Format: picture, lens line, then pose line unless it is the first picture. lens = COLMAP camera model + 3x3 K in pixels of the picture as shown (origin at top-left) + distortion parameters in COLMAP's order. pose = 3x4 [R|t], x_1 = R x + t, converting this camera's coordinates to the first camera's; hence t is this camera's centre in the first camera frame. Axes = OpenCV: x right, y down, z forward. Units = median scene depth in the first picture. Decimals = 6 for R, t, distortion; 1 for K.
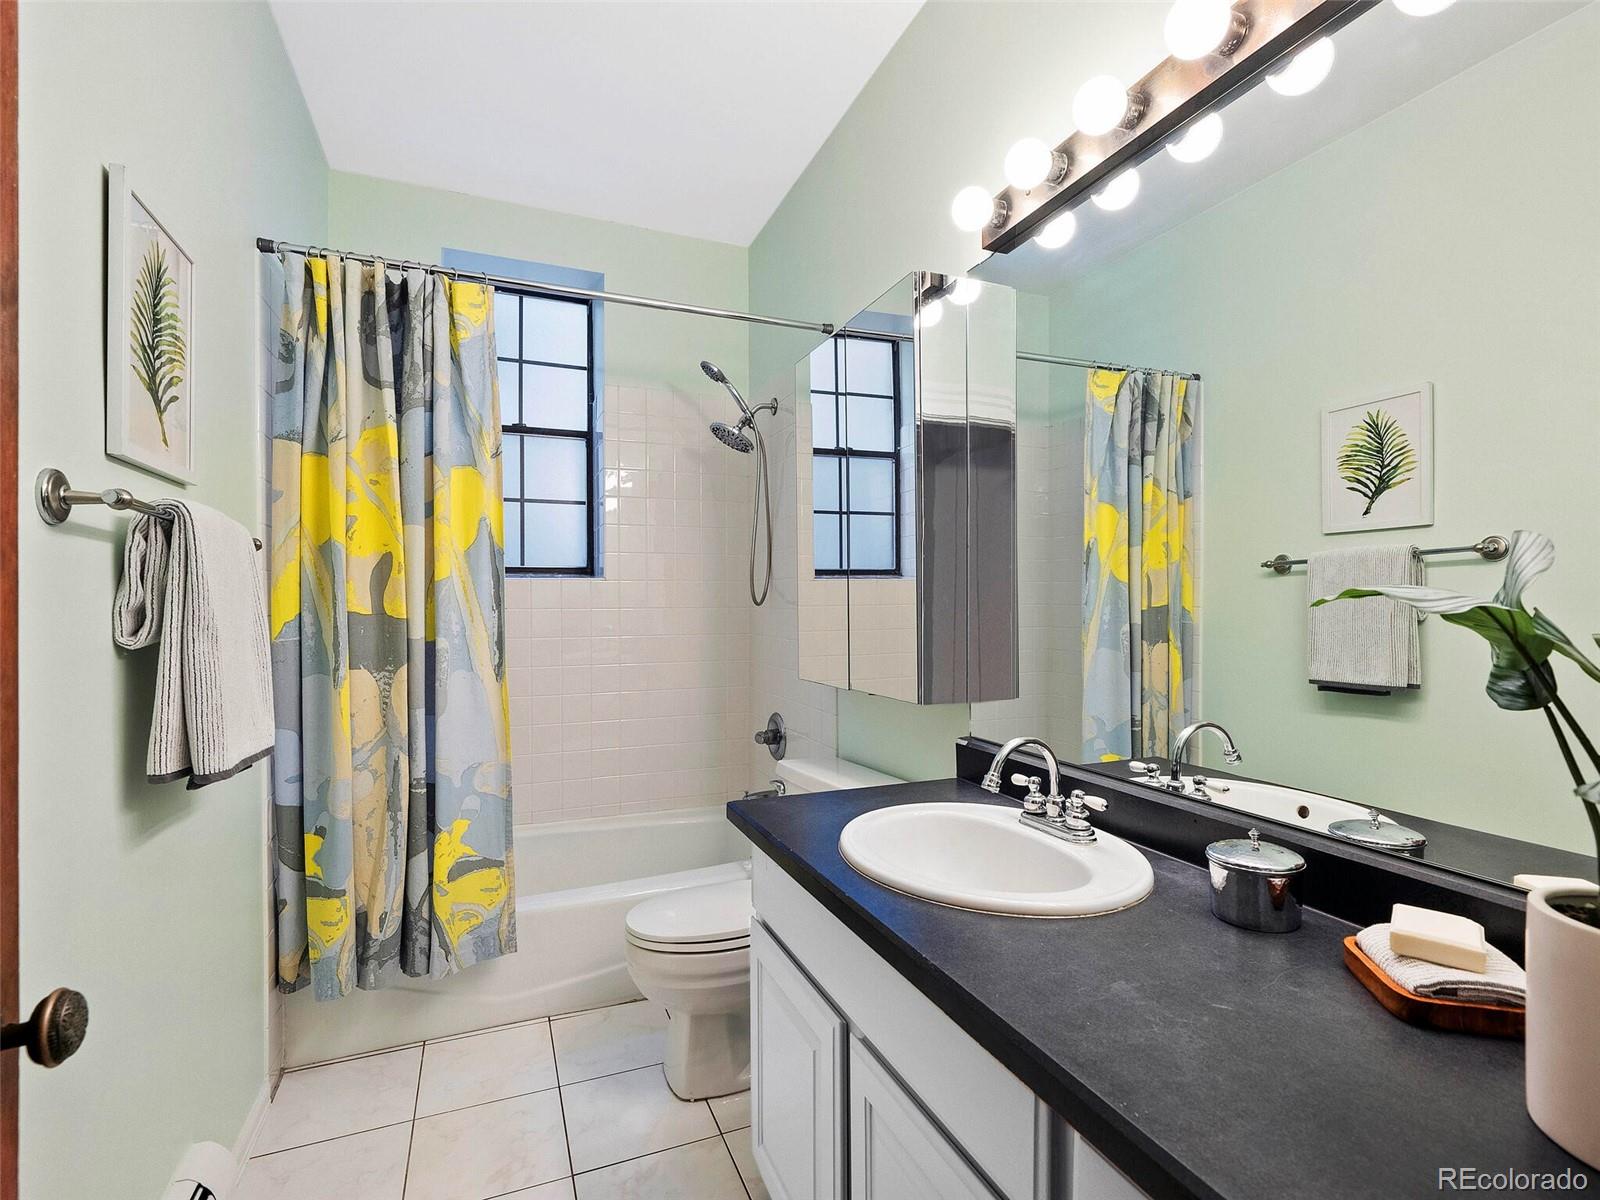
lens RADIAL K [[770.3, 0, 799.9], [0, 770.3, 607.7], [0, 0, 1]] dist [0.002368, -0.001681]
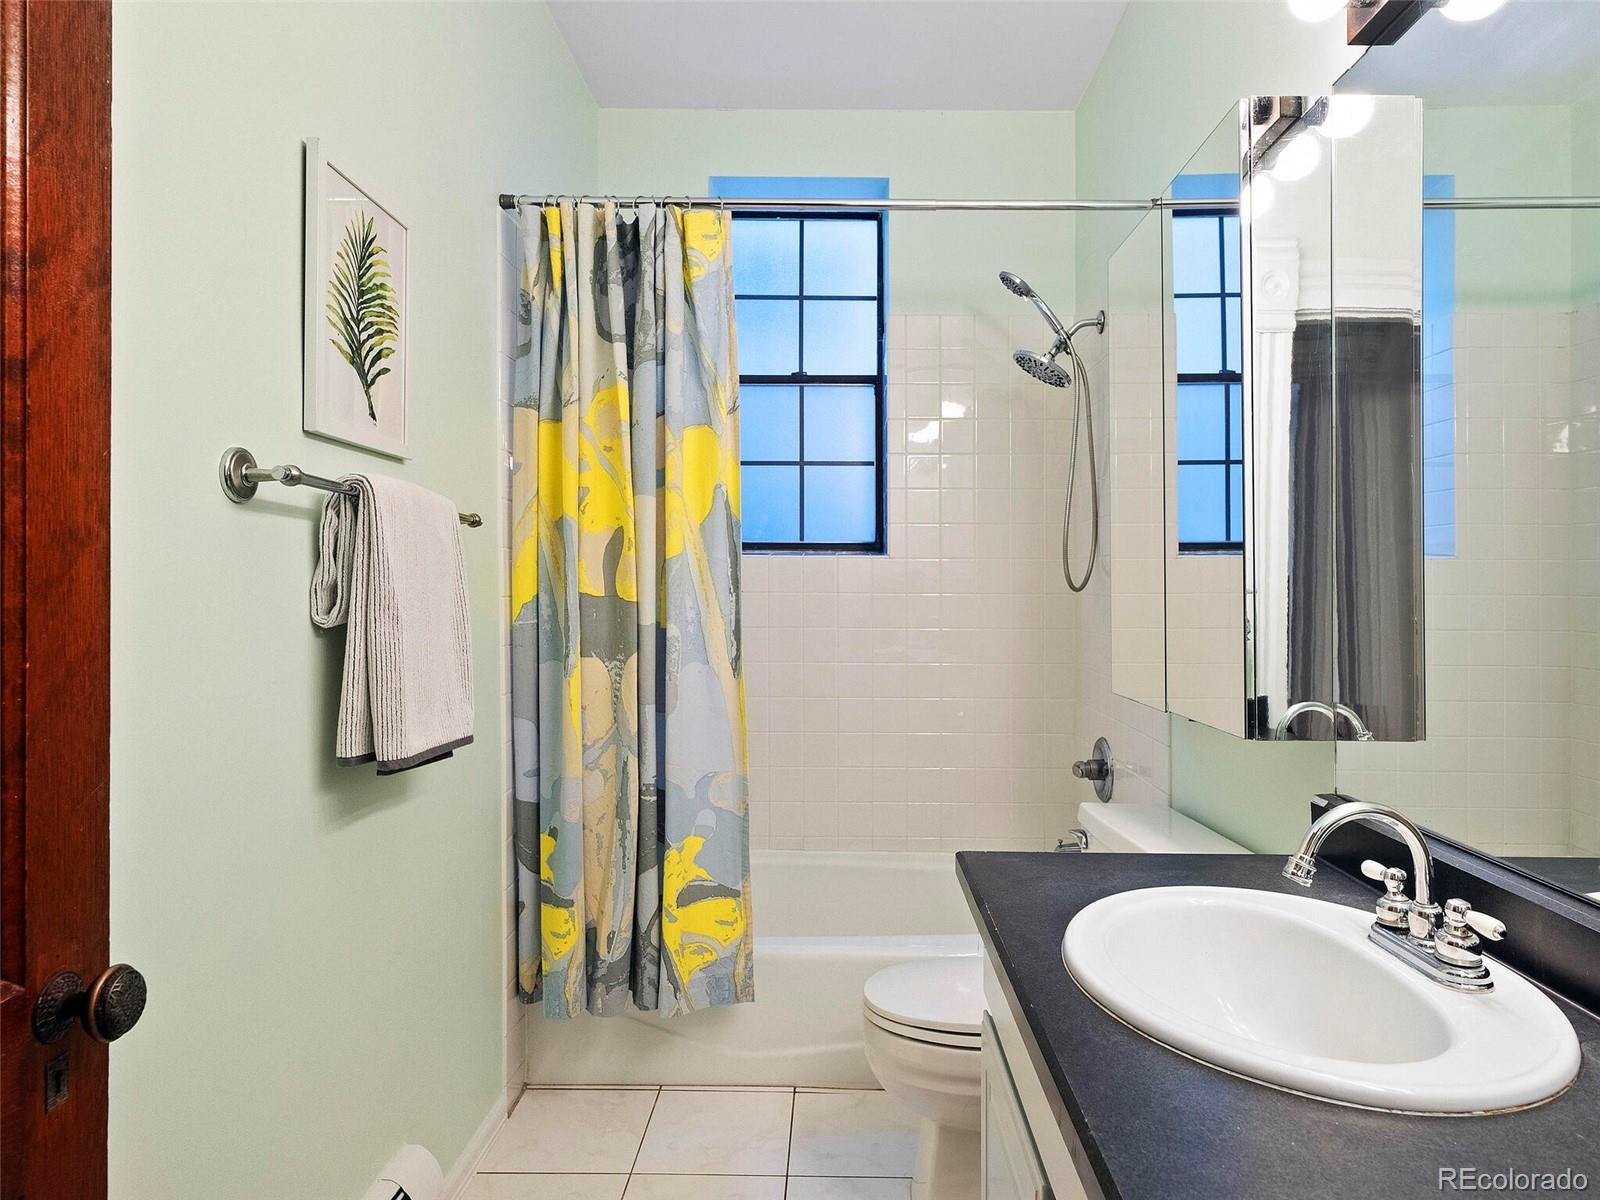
lens RADIAL K [[970.3, 0, 803.6], [0, 970.3, 589.8], [0, 0, 1]] dist [0.005372, 0.000929]
pose [[0.922502, 0.010036, -0.385862, 0.096858], [-0.011553, 0.999932, -0.001614, 0.000166], [0.385820, 0.005947, 0.922555, 0.050471]]
